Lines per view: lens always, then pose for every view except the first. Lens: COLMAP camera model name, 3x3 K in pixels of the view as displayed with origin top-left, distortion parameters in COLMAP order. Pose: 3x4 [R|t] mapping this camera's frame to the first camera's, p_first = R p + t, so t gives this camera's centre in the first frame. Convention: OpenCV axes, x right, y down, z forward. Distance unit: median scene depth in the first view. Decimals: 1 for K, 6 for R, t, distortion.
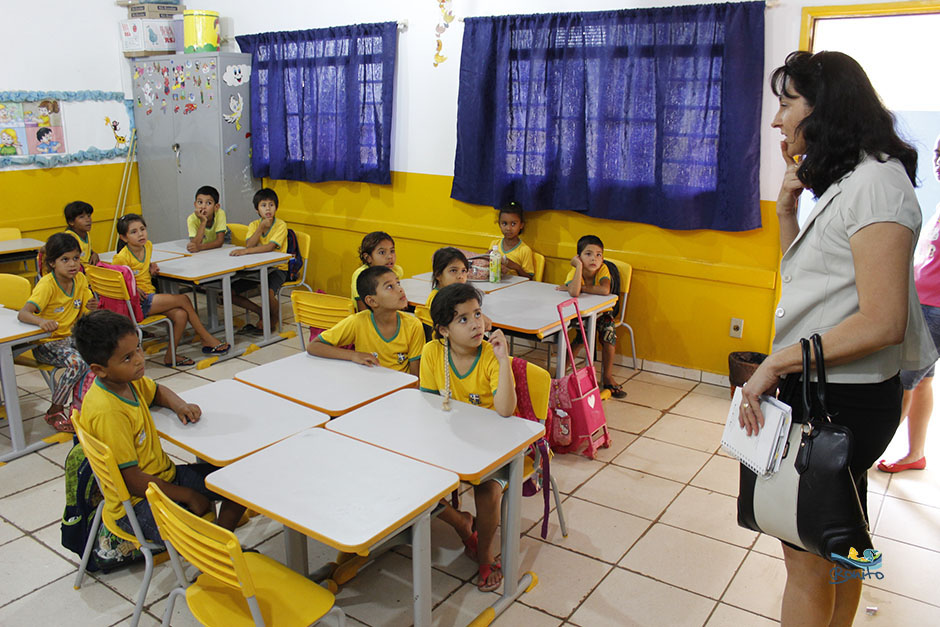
lens RADIAL K [[761.3, 0, 472.8], [0, 761.3, 295.1], [0, 0, 1]] dist [-0.153916, 0.144024]
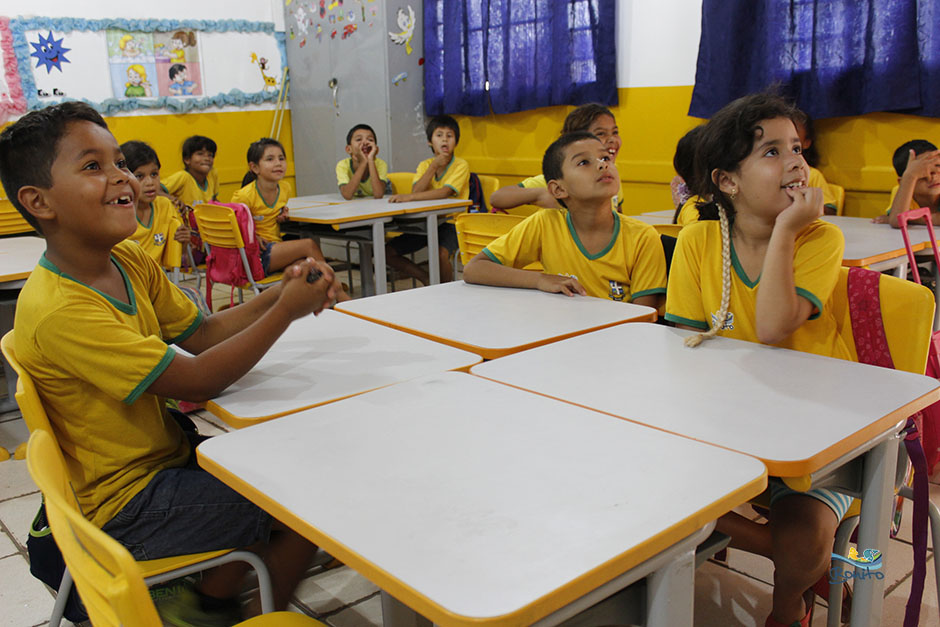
lens RADIAL K [[879.8, 0, 470.0], [0, 879.8, 313.5], [0, 0, 1]] dist [-0.108903, 0.003780]
pose [[0.963763, 0.007870, -0.266645, -0.015704], [-0.011002, 0.999887, -0.010258, 0.054848], [0.266534, 0.012820, 0.963740, 0.169532]]
